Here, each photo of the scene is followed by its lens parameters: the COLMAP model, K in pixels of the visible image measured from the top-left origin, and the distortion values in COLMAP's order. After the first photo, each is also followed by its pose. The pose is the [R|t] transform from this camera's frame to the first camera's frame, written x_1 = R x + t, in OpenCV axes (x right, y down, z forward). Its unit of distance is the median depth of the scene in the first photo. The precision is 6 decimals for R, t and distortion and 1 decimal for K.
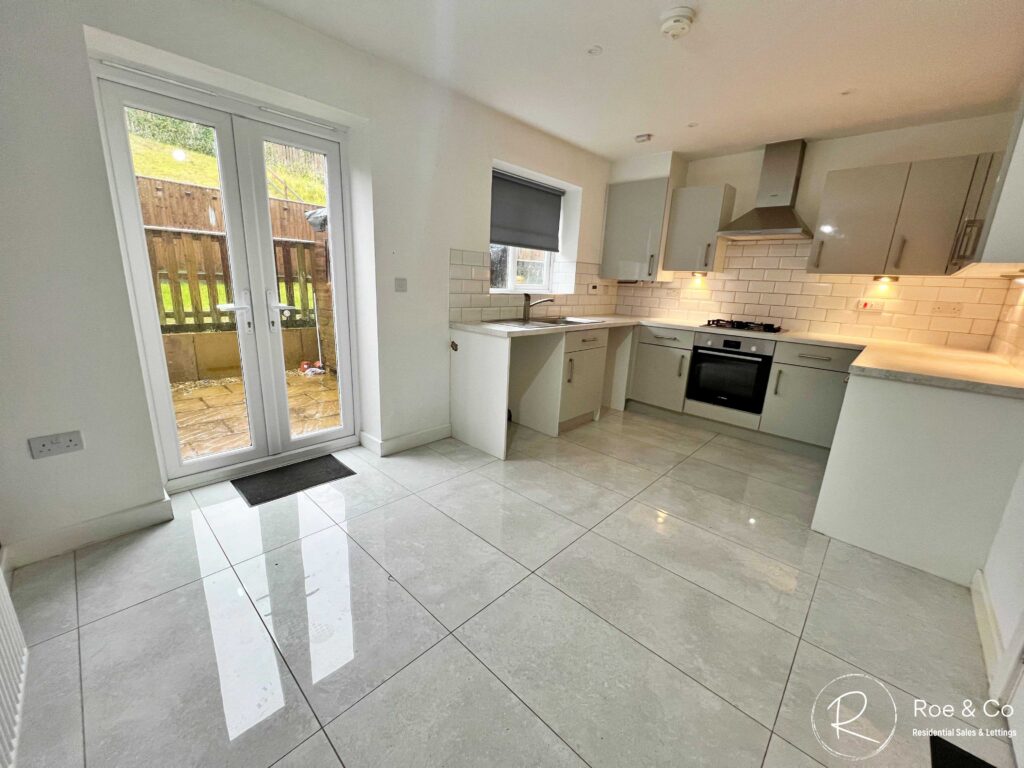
lens RADIAL K [[408.9, 0, 509.0], [0, 408.9, 382.3], [0, 0, 1]] dist [0.000758, 0.000101]
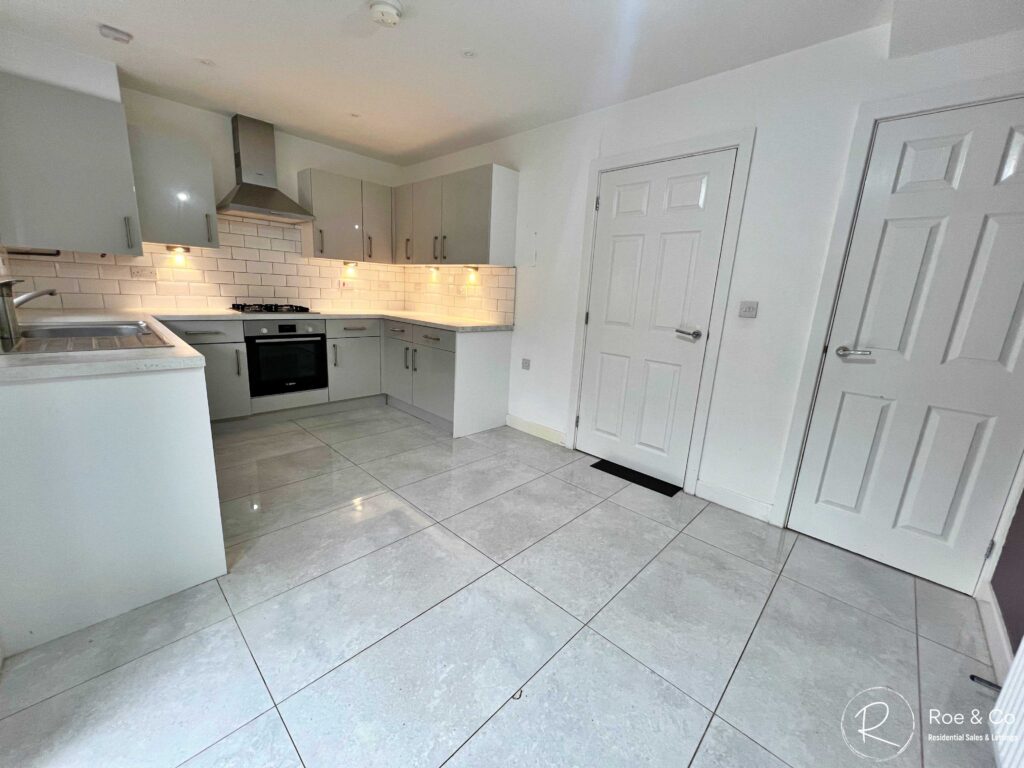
lens RADIAL K [[408.9, 0, 509.0], [0, 408.9, 382.3], [0, 0, 1]] dist [0.000758, 0.000101]
pose [[0.008059, -0.264751, 0.964283, -0.477776], [0.189552, 0.947235, 0.258486, -0.136695], [-0.981838, 0.180699, 0.057818, 0.492979]]
